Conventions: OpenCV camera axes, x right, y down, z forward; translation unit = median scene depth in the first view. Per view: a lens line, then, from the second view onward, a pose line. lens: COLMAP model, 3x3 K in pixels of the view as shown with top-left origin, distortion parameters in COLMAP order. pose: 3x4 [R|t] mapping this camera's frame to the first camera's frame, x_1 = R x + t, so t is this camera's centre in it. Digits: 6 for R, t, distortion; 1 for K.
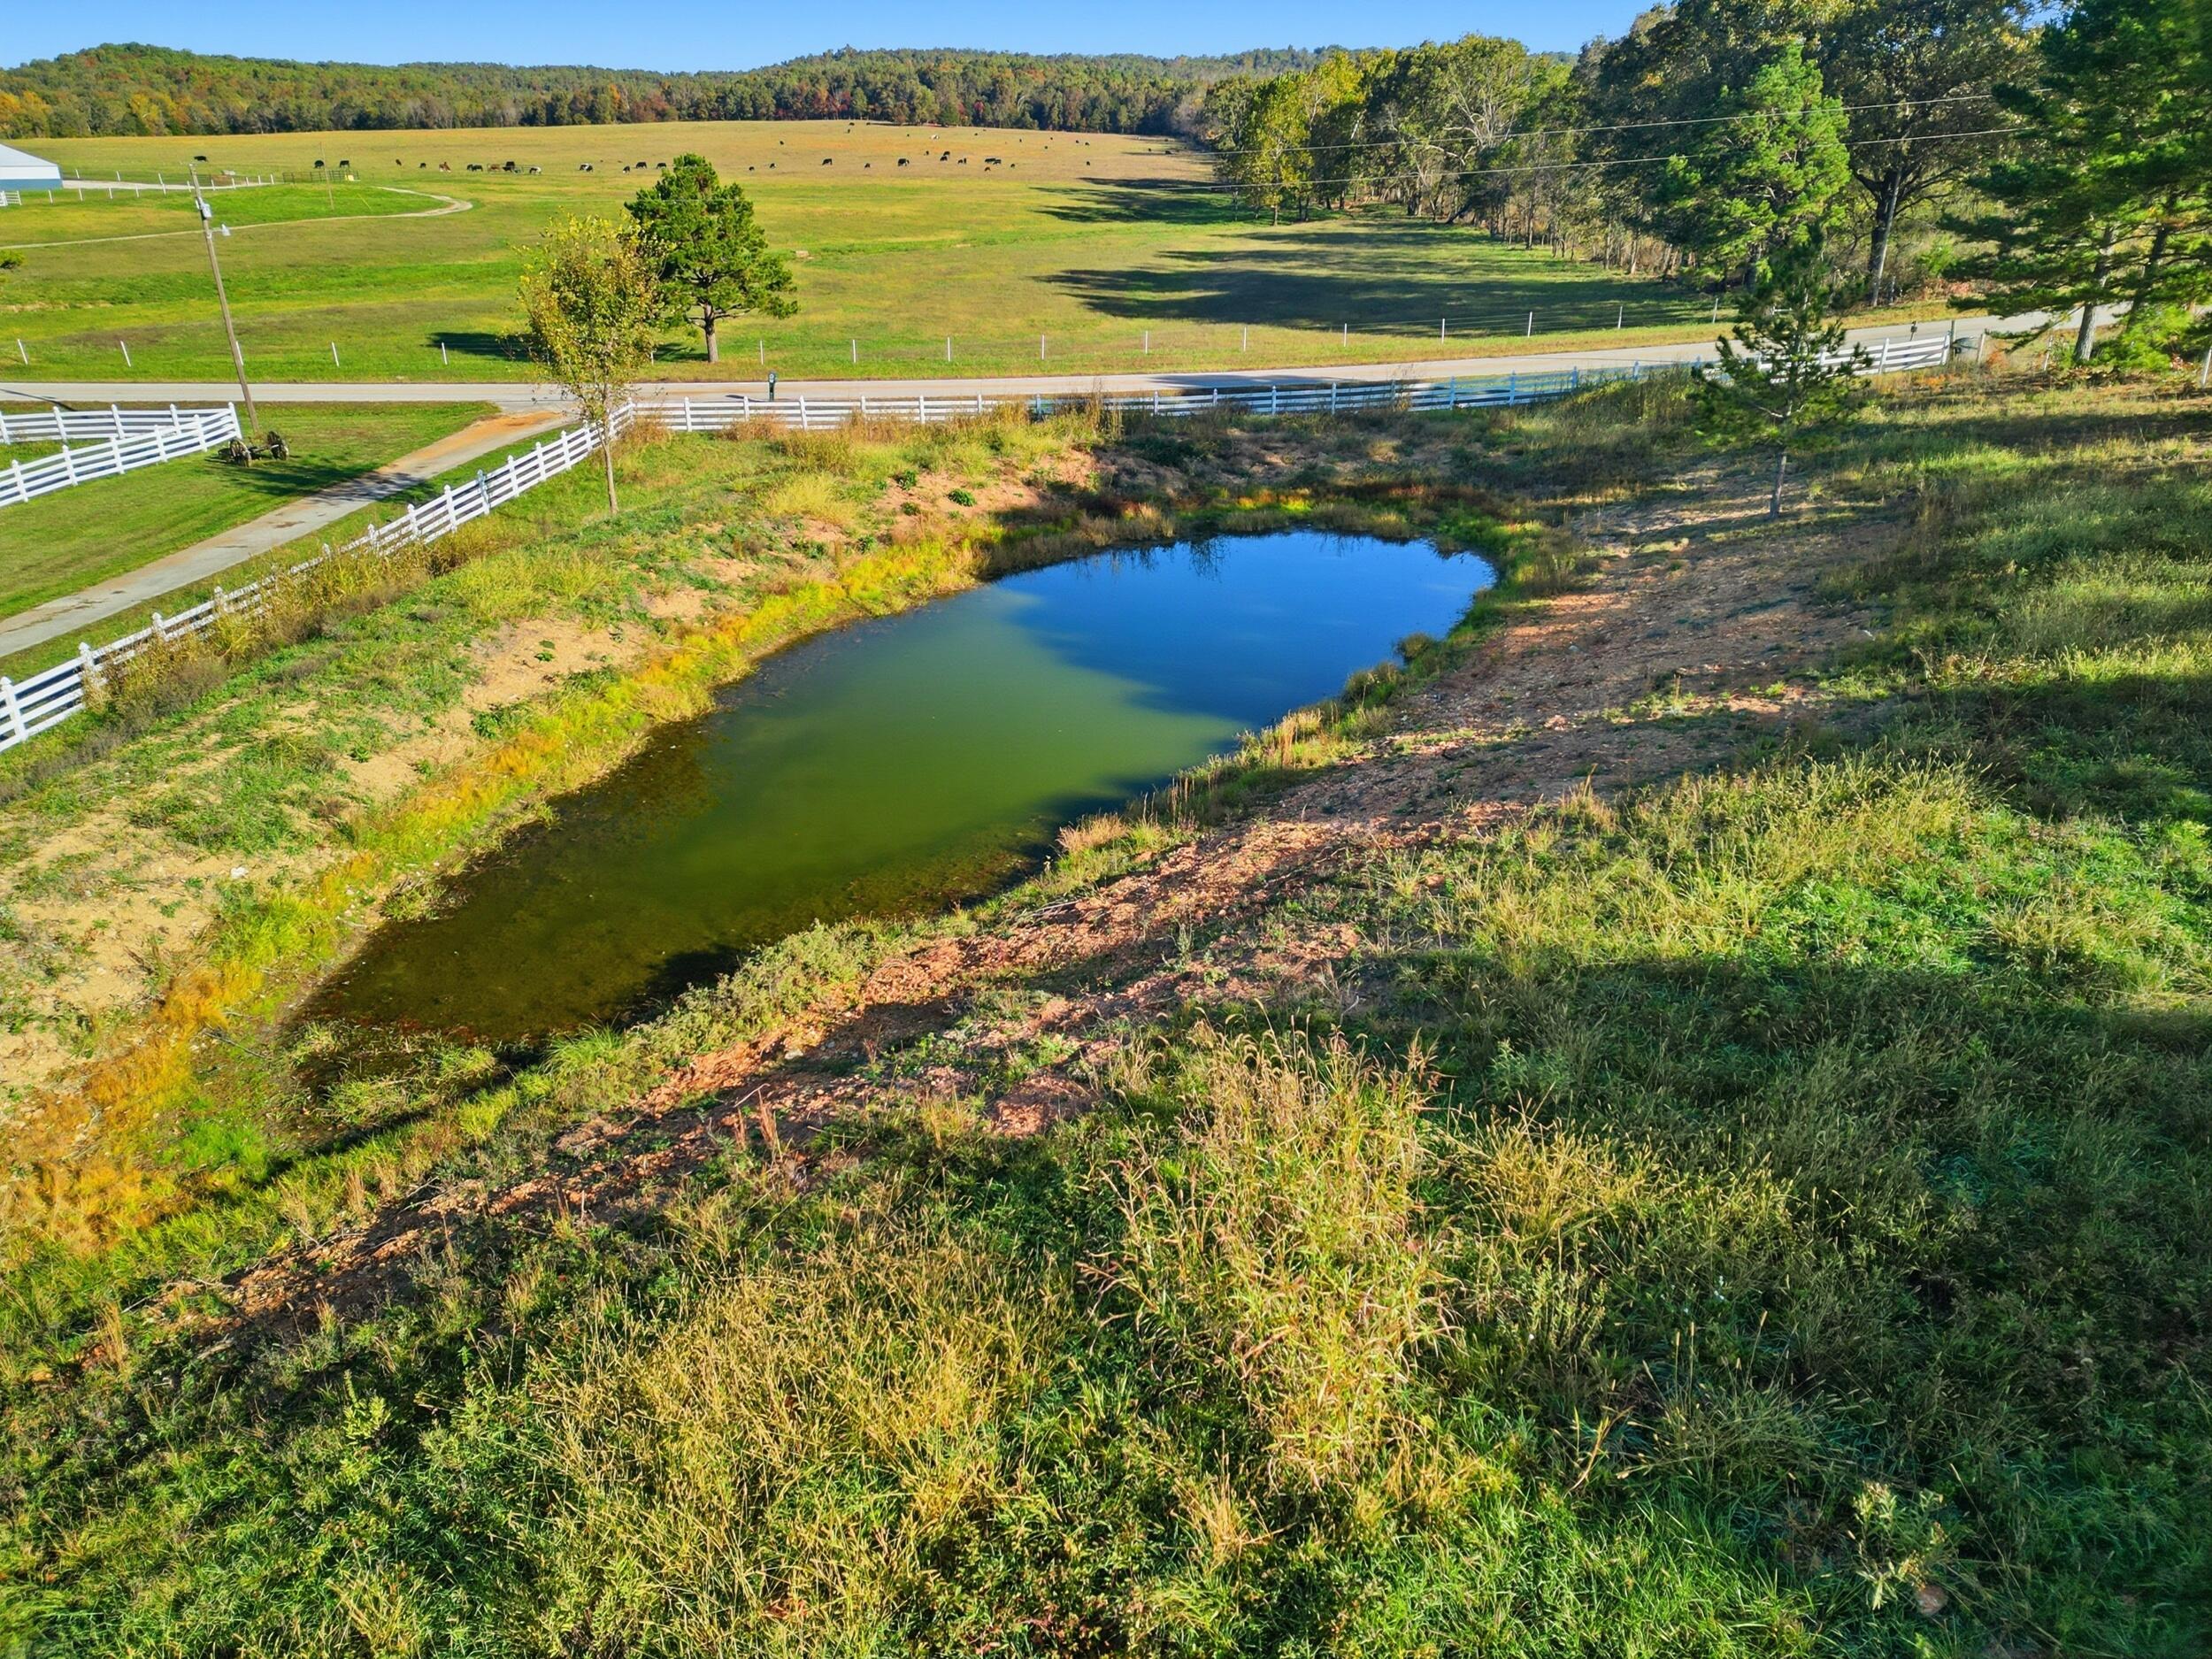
lens RADIAL K [[1540.5, 0, 1095.0], [0, 1540.5, 820.9], [0, 0, 1]] dist [0.067224, -0.049044]
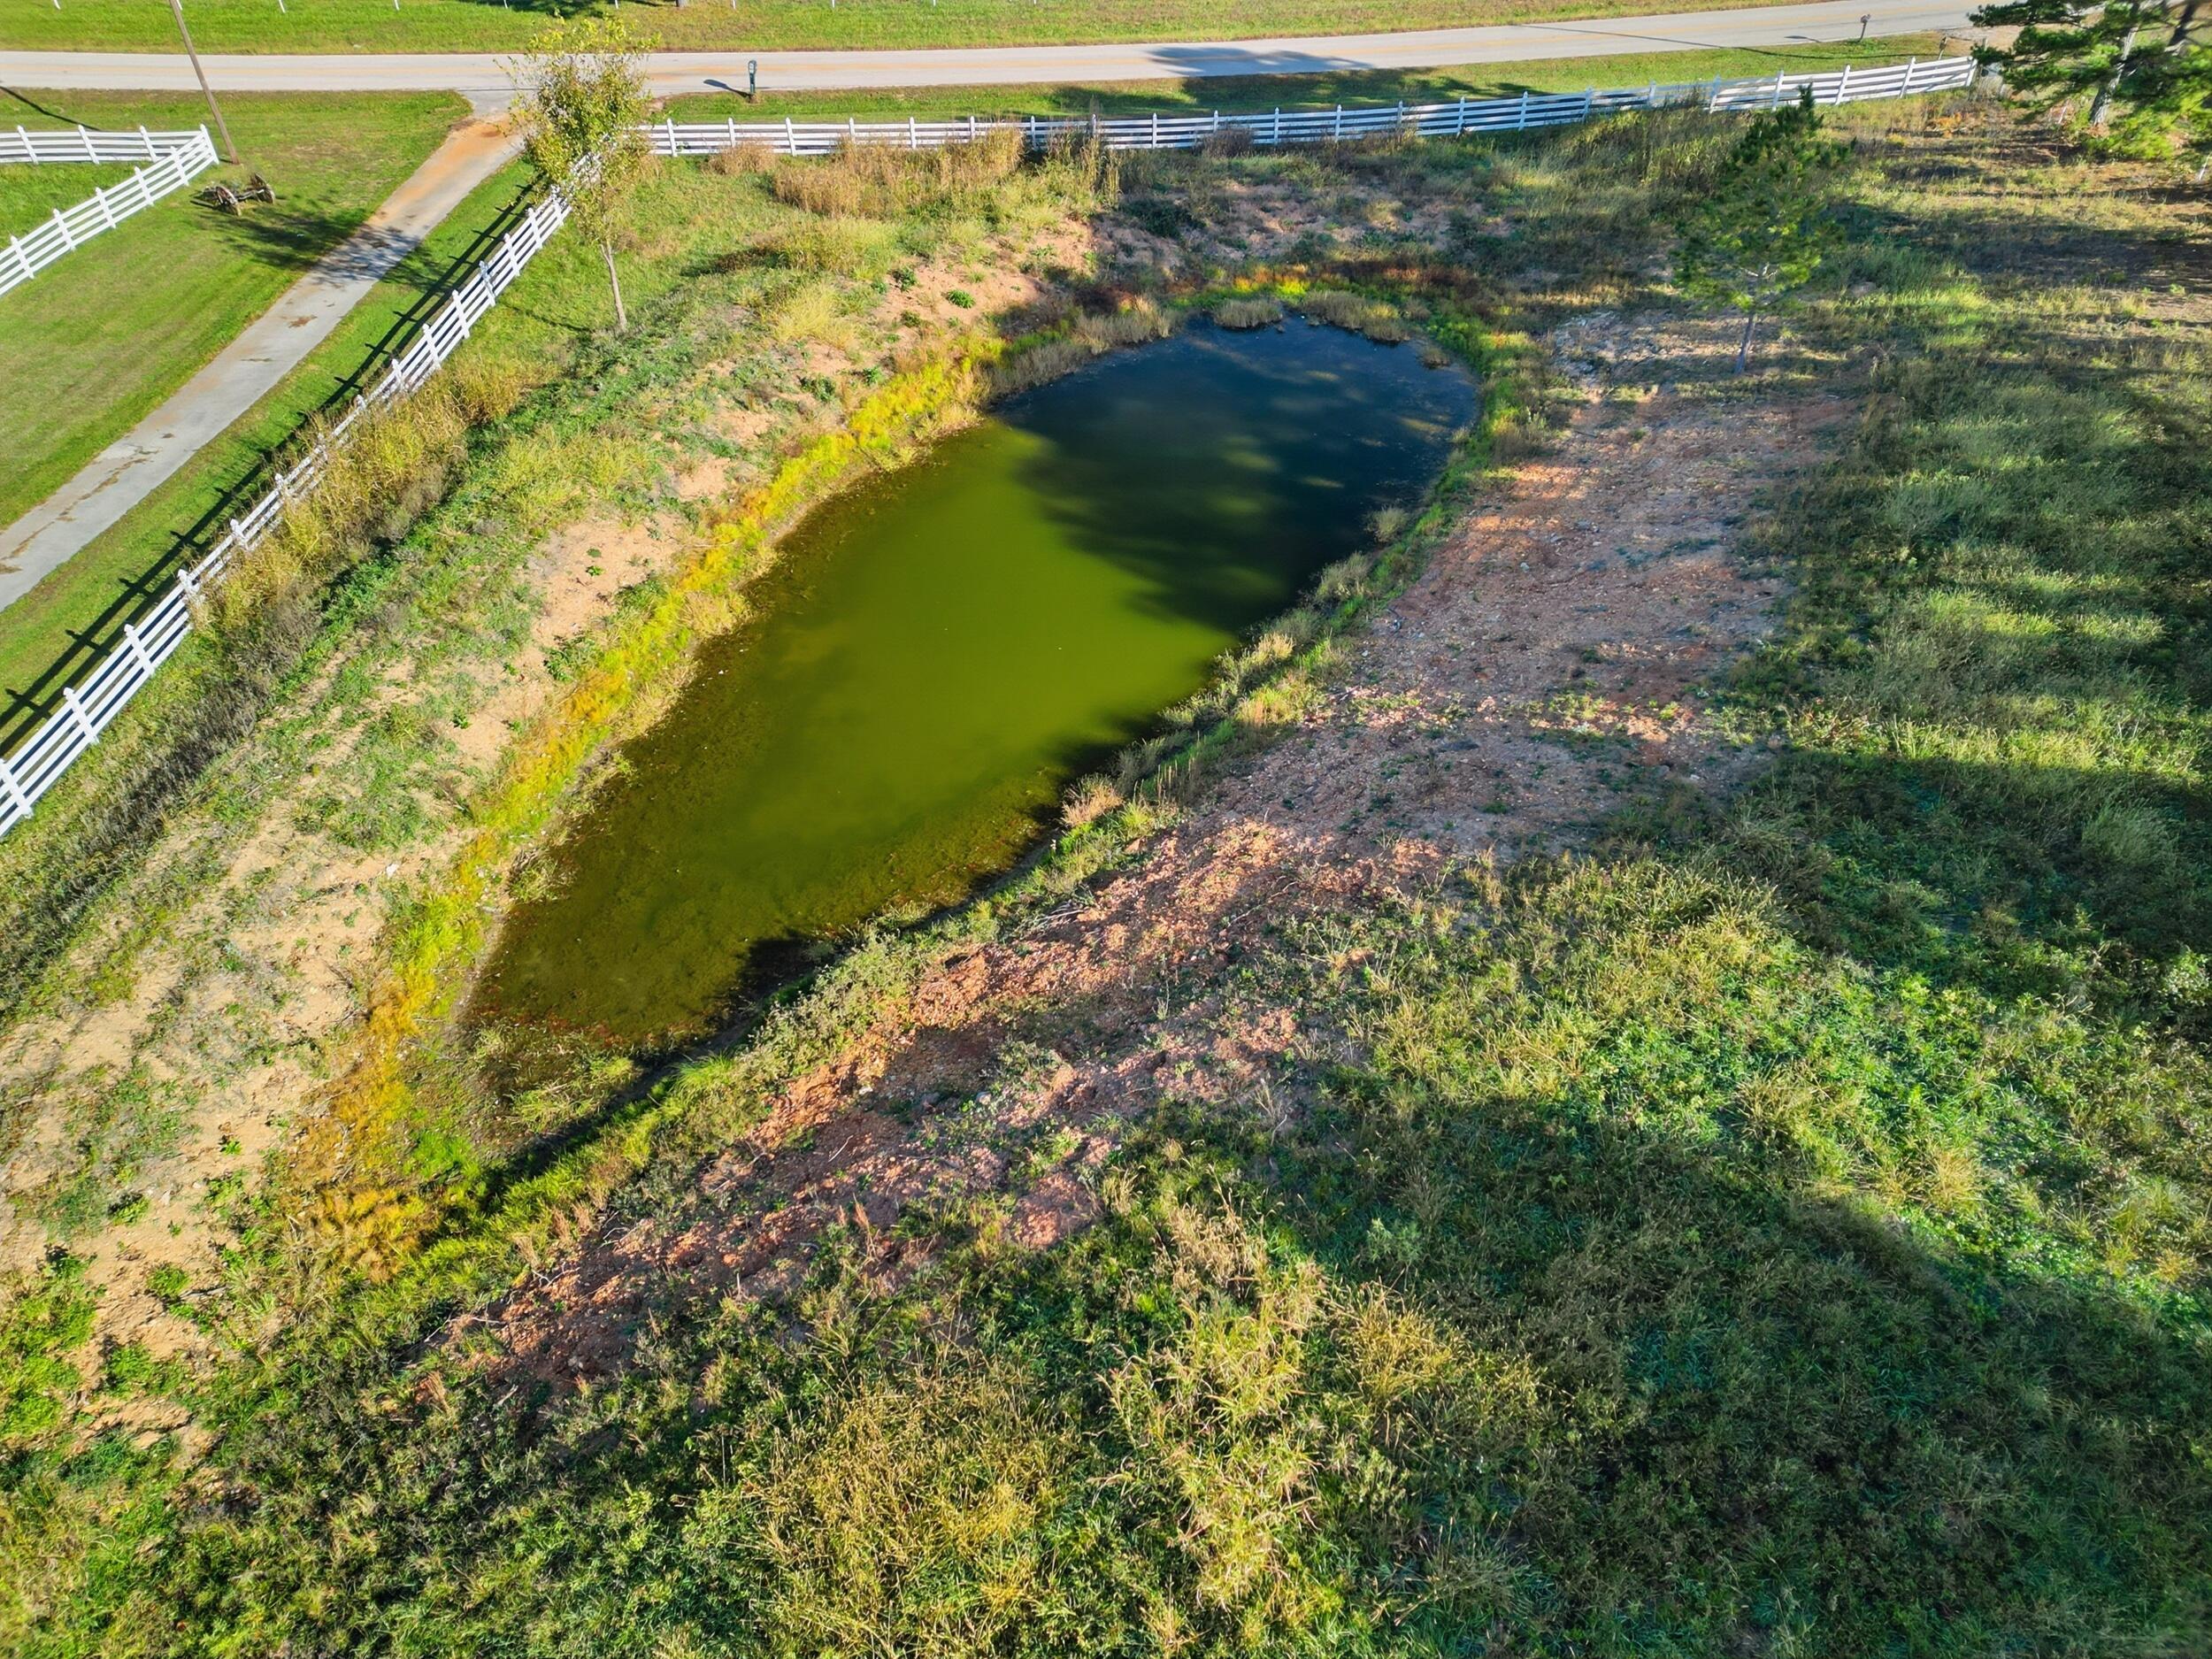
lens RADIAL K [[1540.5, 0, 1097.0], [0, 1540.5, 826.1], [0, 0, 1]] dist [0.067224, -0.049044]
pose [[0.999994, -0.001421, 0.003308, -0.001101], [0.000400, 0.956968, 0.290192, -0.390740], [-0.003577, -0.290189, 0.956963, -0.172808]]
